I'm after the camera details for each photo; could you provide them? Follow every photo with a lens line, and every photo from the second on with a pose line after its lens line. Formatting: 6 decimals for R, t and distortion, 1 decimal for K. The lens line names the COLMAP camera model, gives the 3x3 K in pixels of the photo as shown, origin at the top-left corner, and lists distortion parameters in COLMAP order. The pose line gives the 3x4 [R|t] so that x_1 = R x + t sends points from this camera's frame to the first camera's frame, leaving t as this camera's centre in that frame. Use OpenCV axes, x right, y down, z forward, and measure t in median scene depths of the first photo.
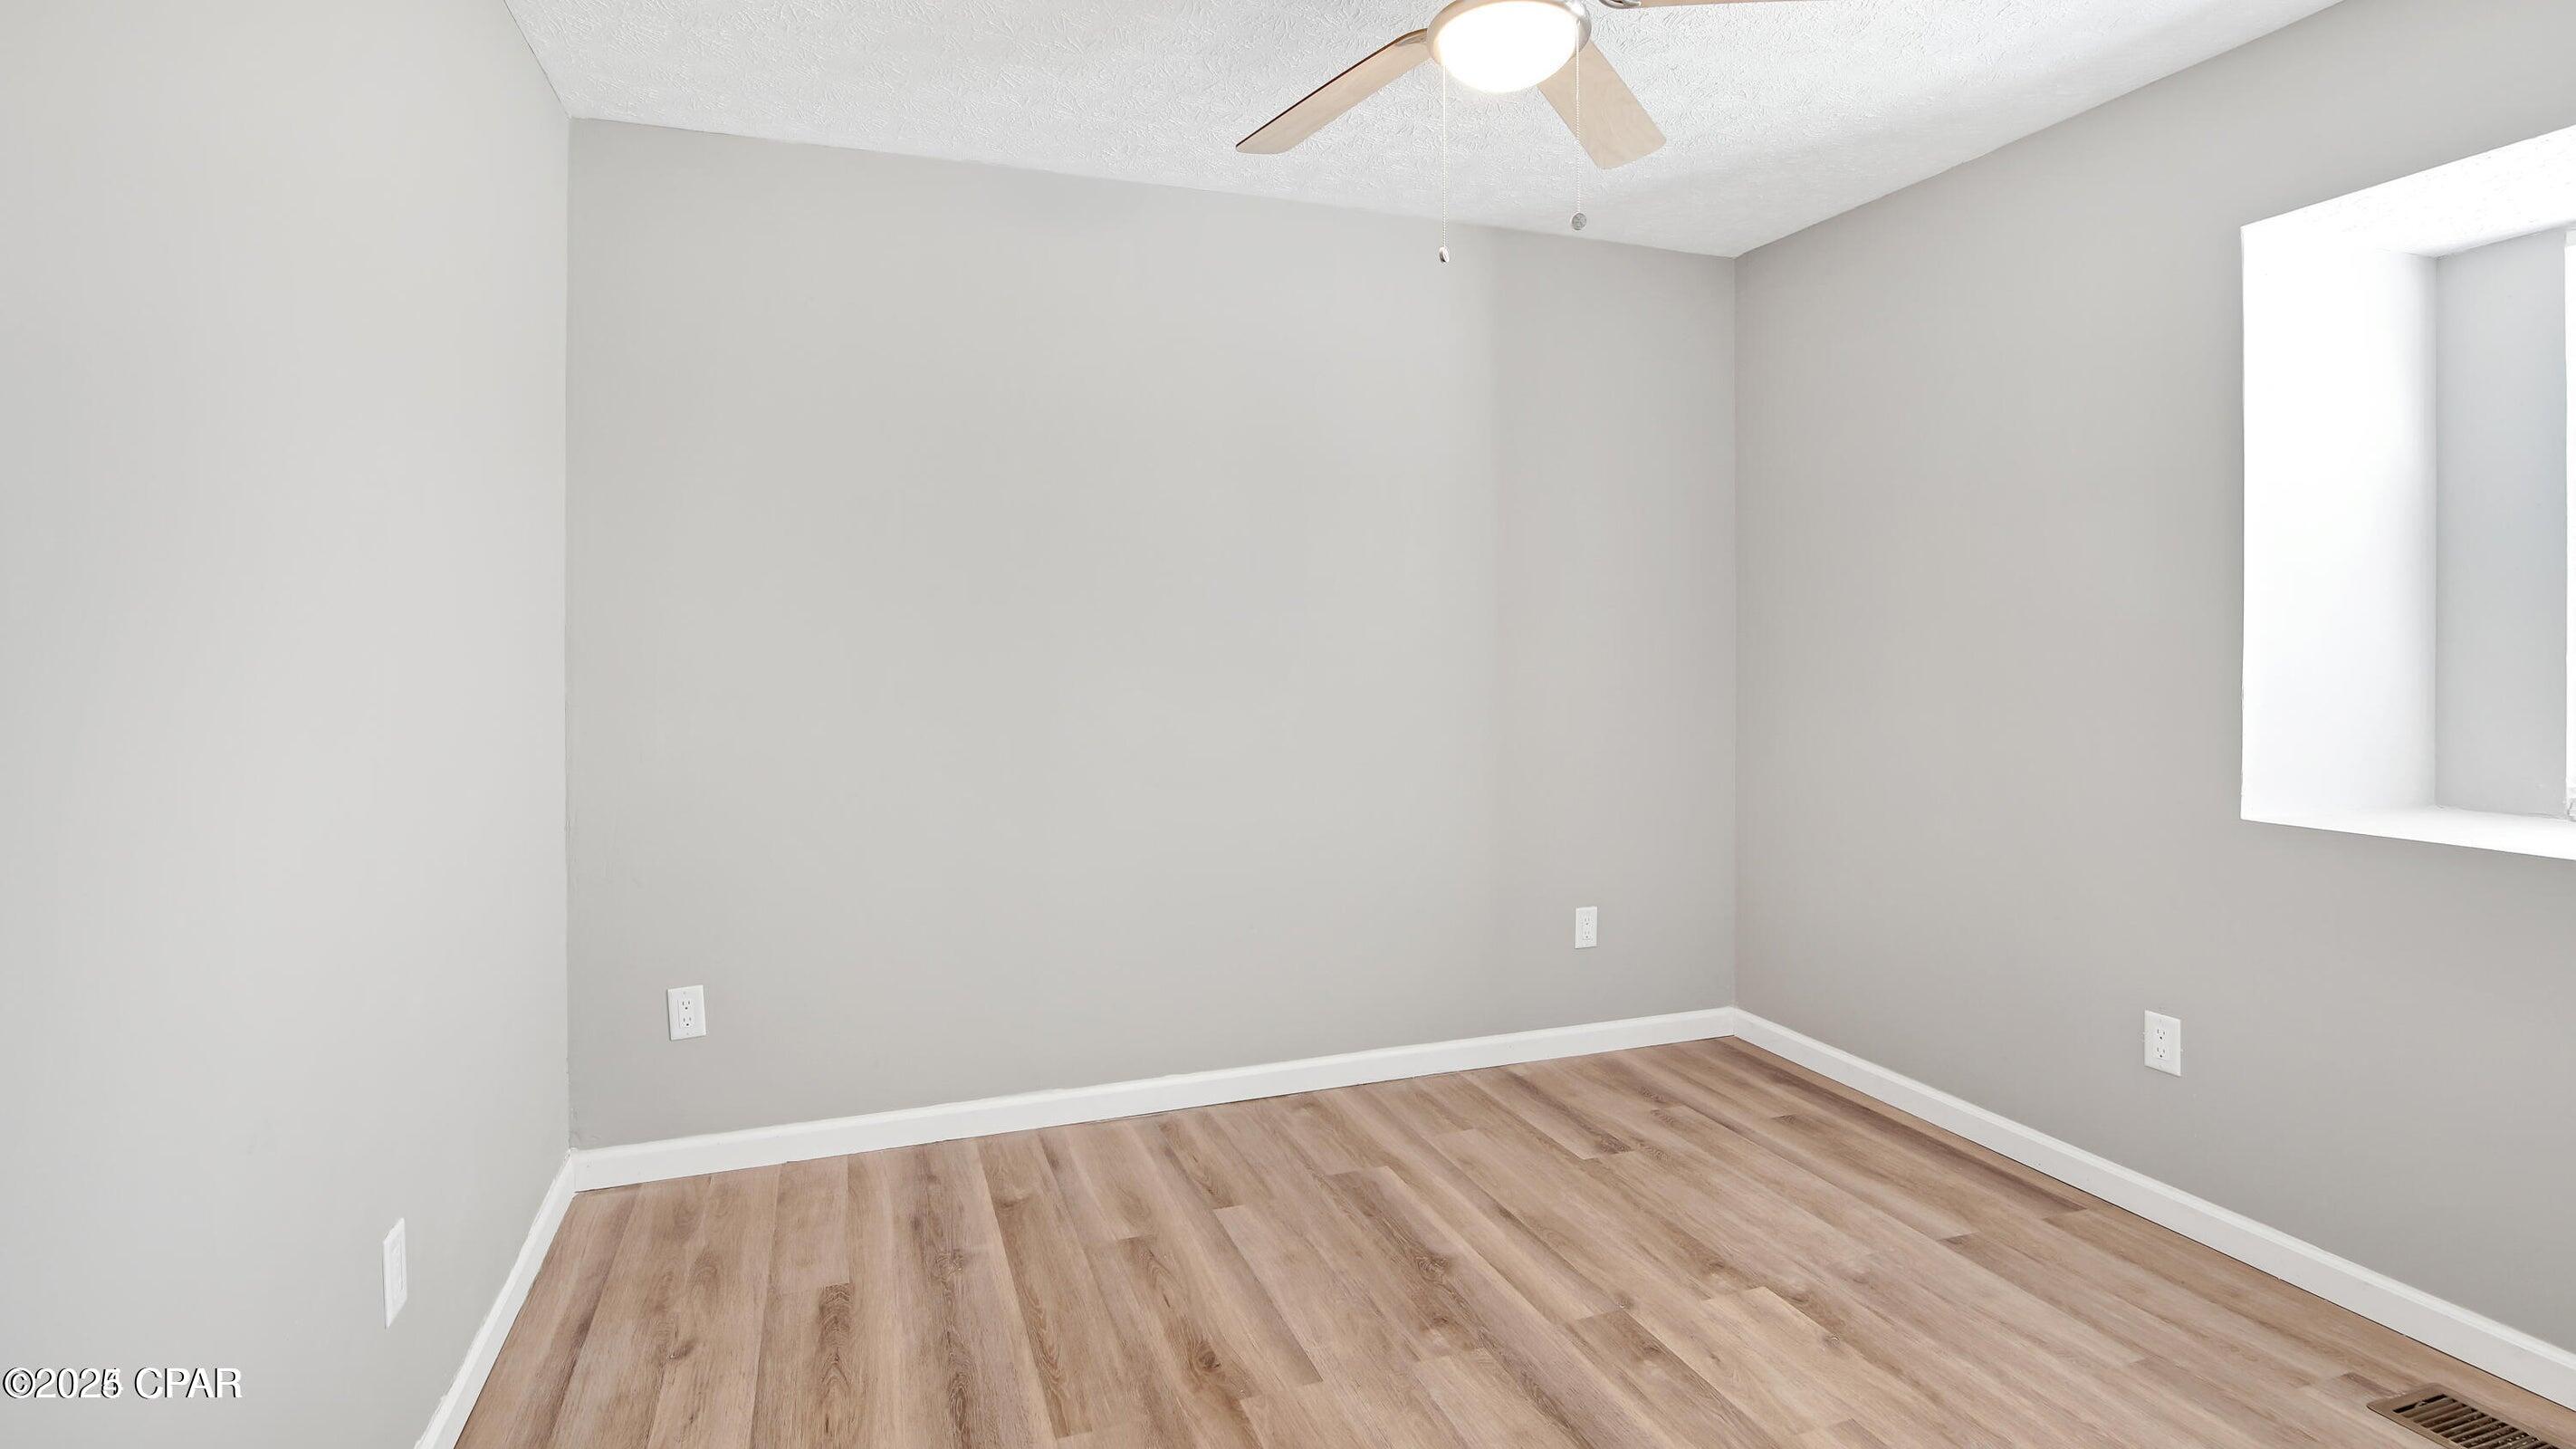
lens RADIAL K [[1228.3, 0, 1307.8], [0, 1228.3, 704.1], [0, 0, 1]] dist [-0.024803, 0.000670]
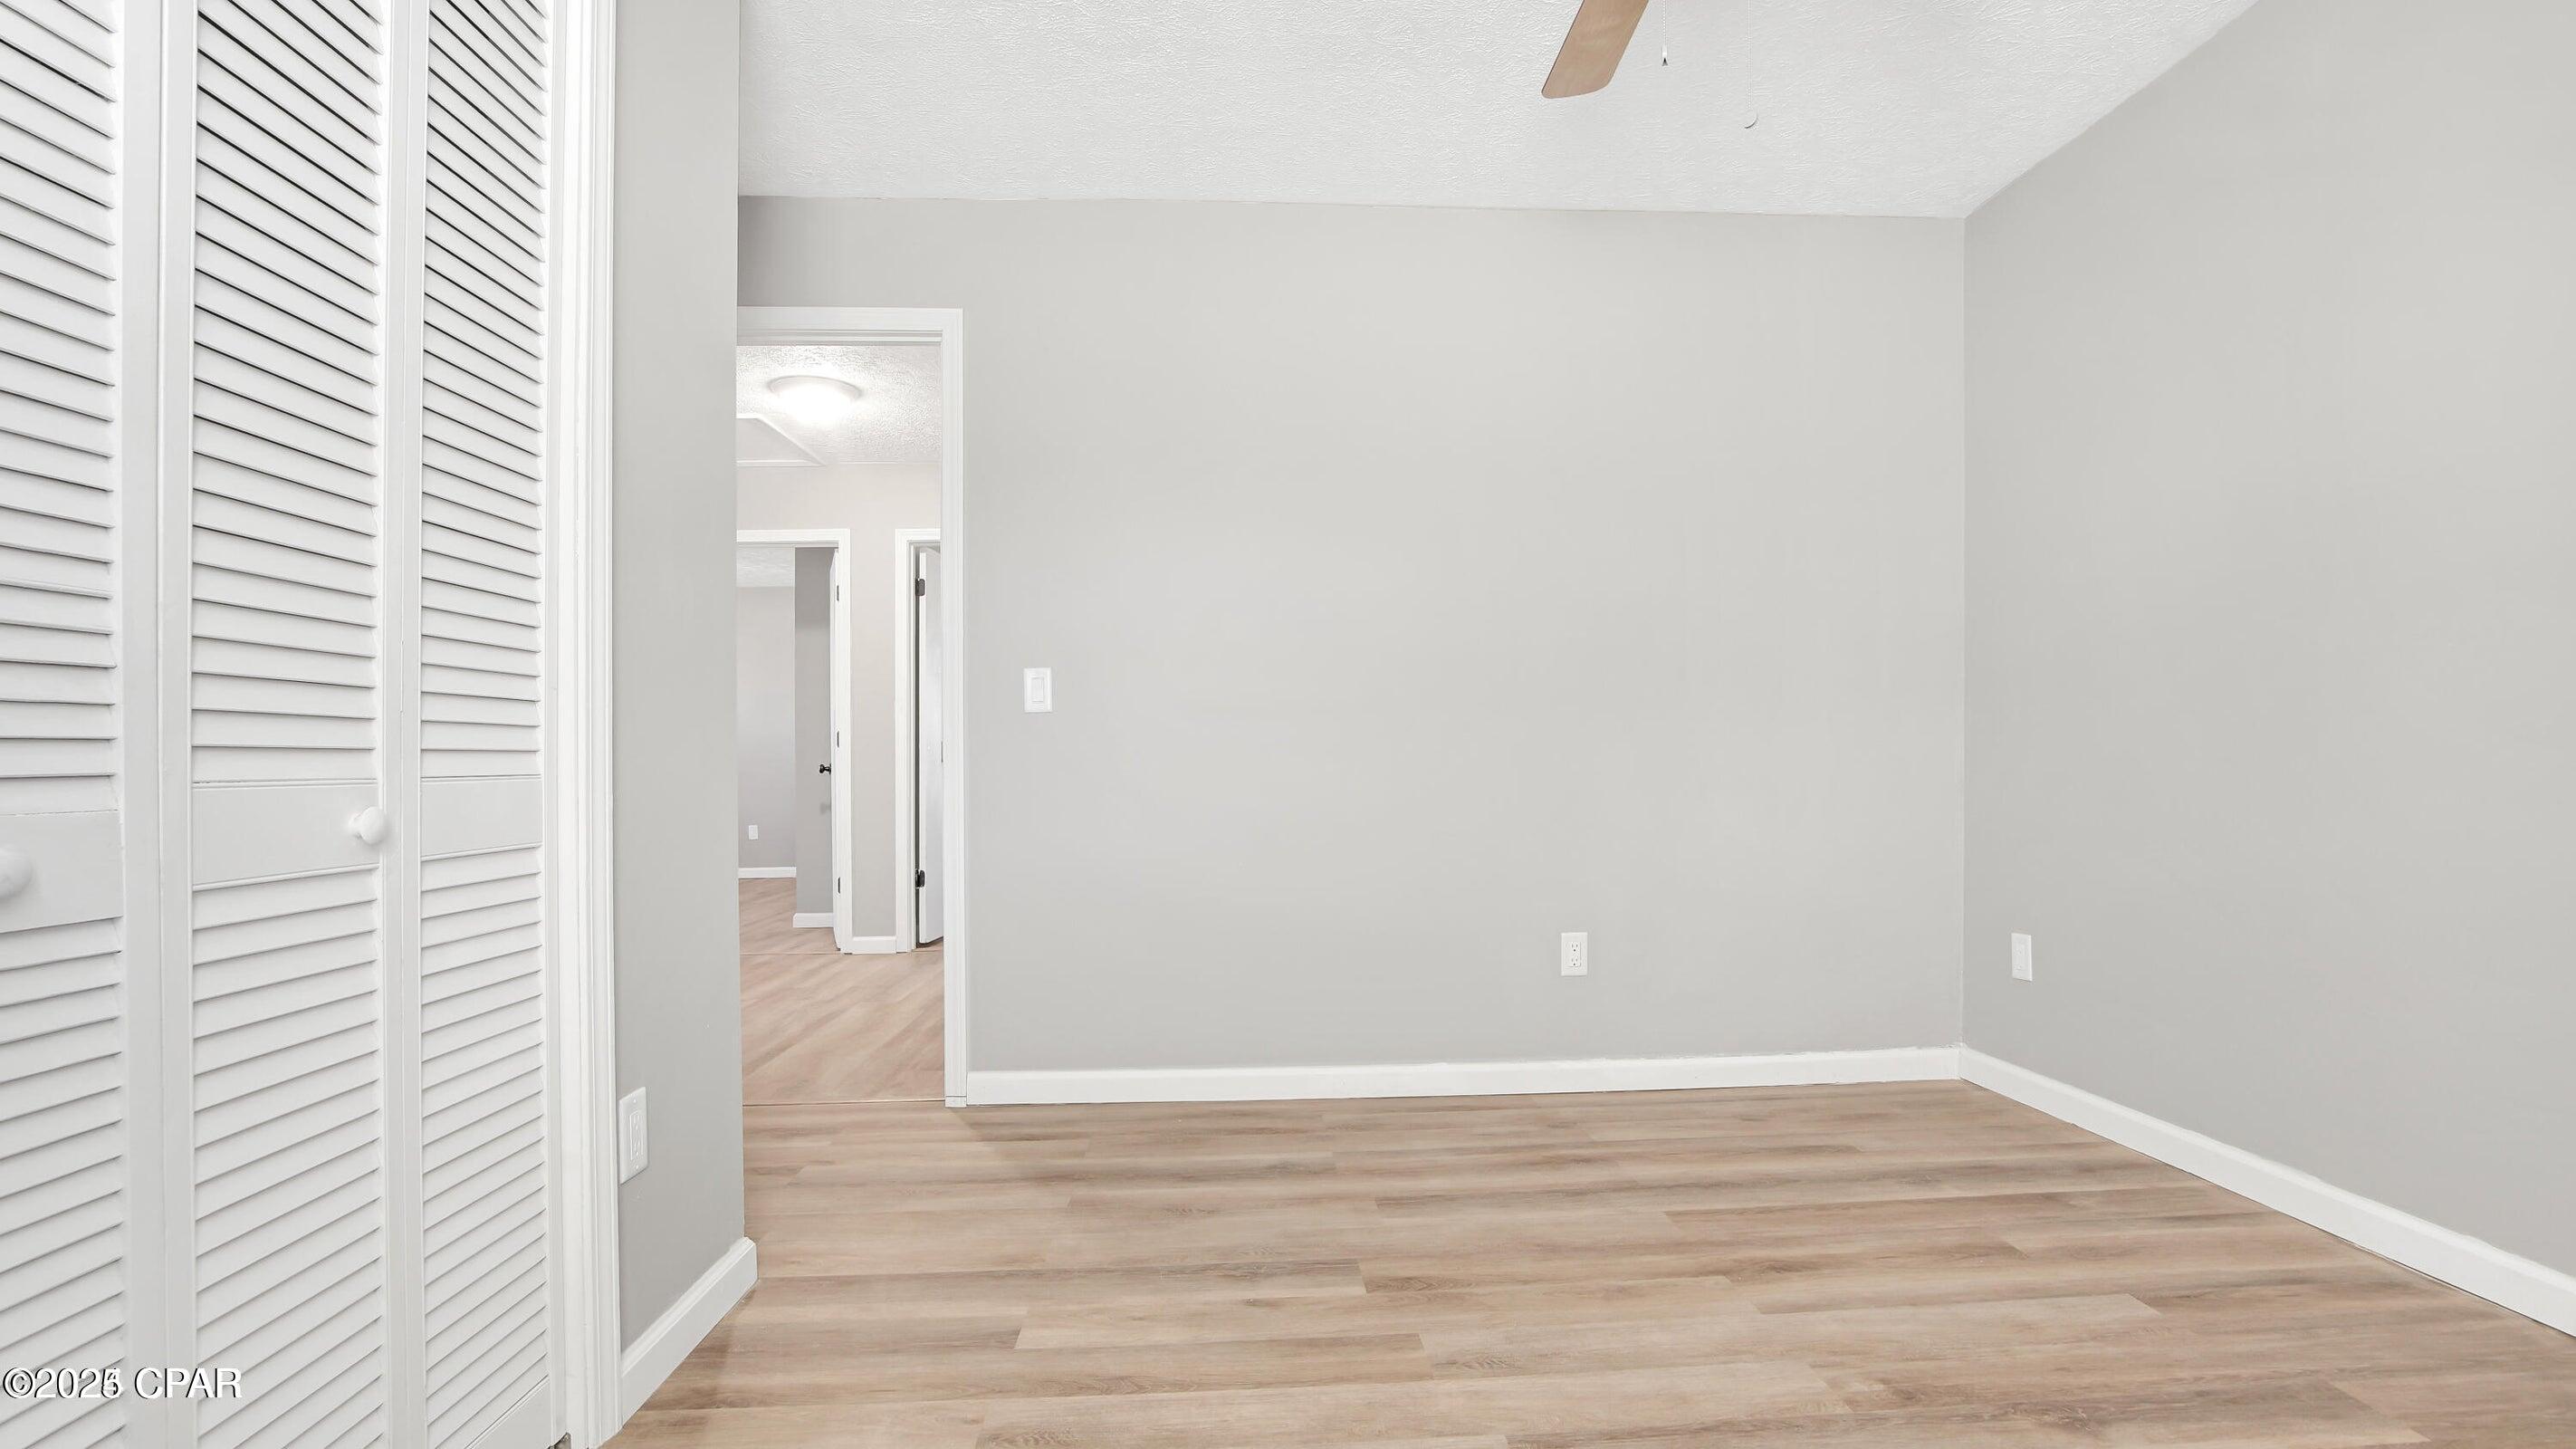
lens RADIAL K [[1228.3, 0, 1306.7], [0, 1228.3, 739.8], [0, 0, 1]] dist [-0.024803, 0.000670]
pose [[-0.296604, -0.008784, -0.954960, 0.895650], [-0.031010, 0.999519, 0.000437, 0.064673], [0.954497, 0.029743, -0.296733, 0.740228]]
